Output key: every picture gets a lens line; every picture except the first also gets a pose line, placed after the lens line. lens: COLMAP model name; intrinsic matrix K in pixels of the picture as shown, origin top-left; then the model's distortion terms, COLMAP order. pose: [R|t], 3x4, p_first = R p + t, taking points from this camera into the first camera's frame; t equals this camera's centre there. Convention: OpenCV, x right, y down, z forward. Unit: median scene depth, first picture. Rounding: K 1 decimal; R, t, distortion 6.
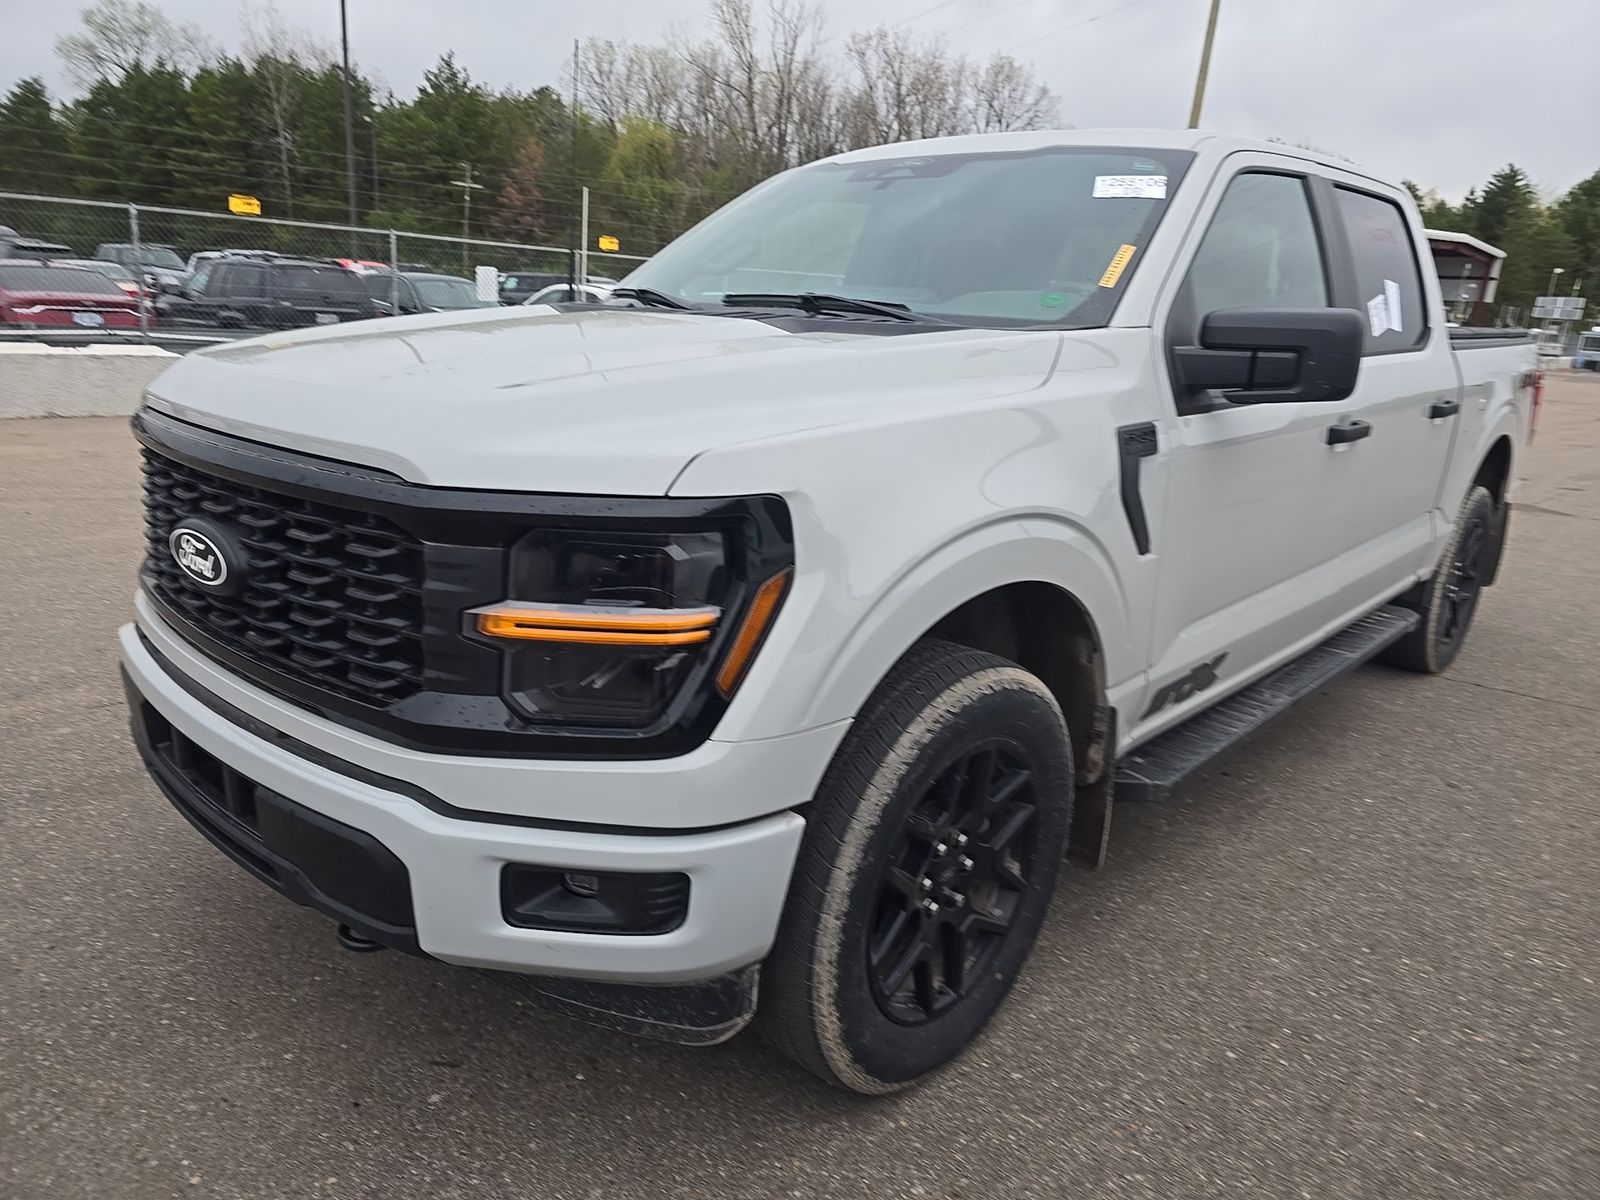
lens RADIAL K [[1101.1, 0, 800.0], [0, 1101.1, 600.0], [0, 0, 1]] dist [0.060601, -0.070163]
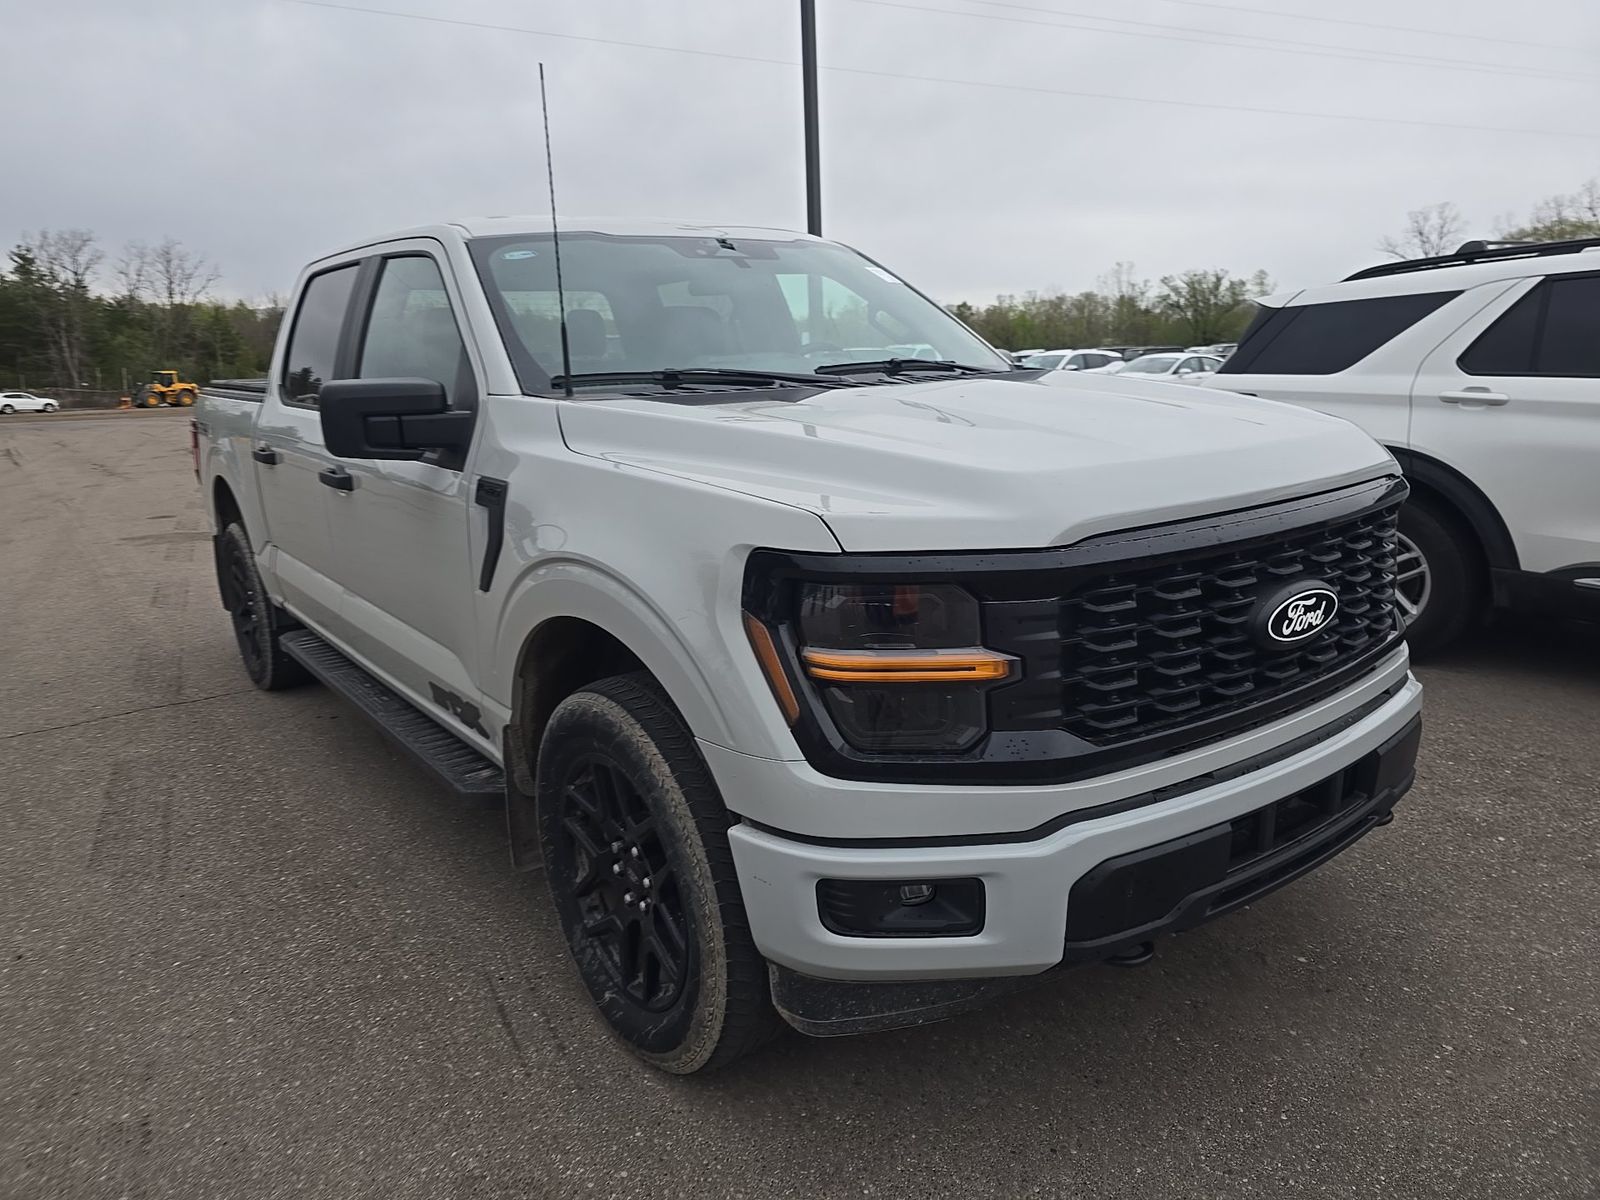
lens RADIAL K [[1101.1, 0, 800.0], [0, 1101.1, 600.0], [0, 0, 1]] dist [0.060601, -0.070163]
pose [[0.157306, -0.262688, 0.951971, -1.268401], [0.300257, 0.931059, 0.207303, -0.326636], [-0.940798, 0.253226, 0.225335, 0.930892]]
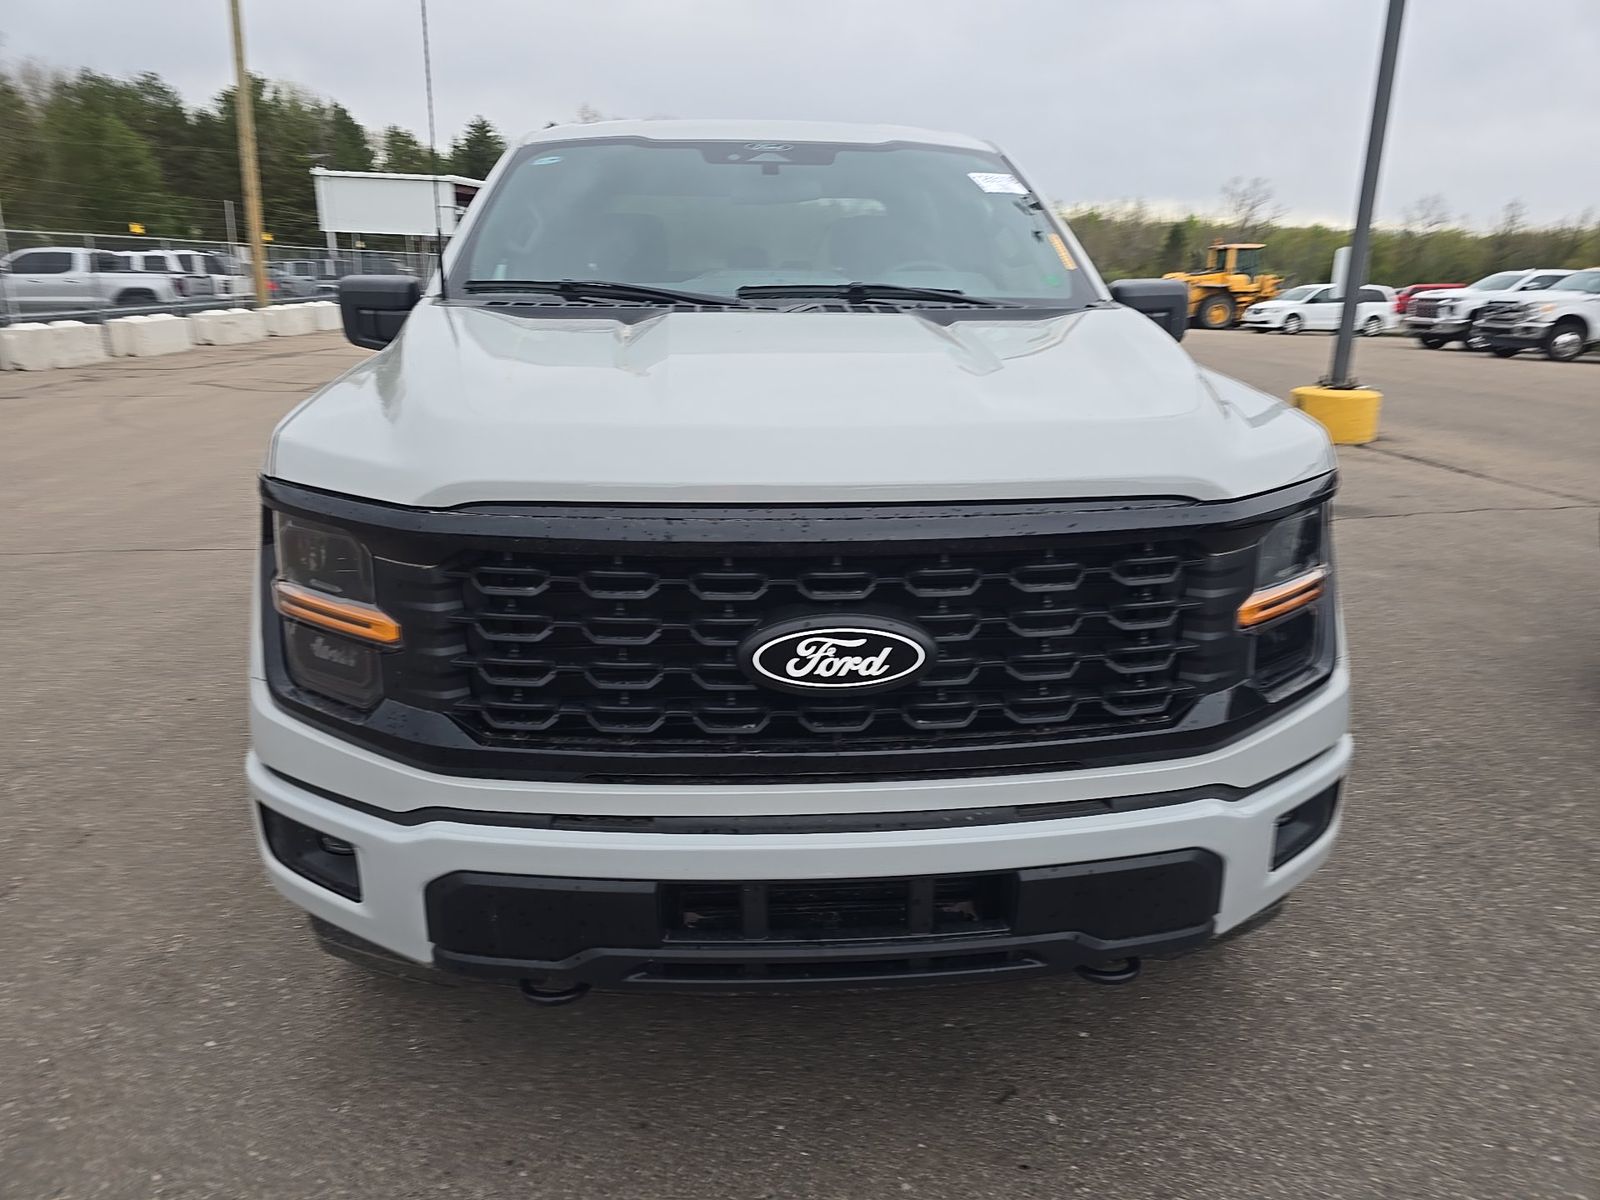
lens RADIAL K [[1101.1, 0, 800.0], [0, 1101.1, 600.0], [0, 0, 1]] dist [0.060601, -0.070163]
pose [[0.678040, -0.246721, 0.692381, -0.856386], [0.213466, 0.967480, 0.135705, -0.151104], [-0.703345, 0.055786, 0.708656, 0.344107]]
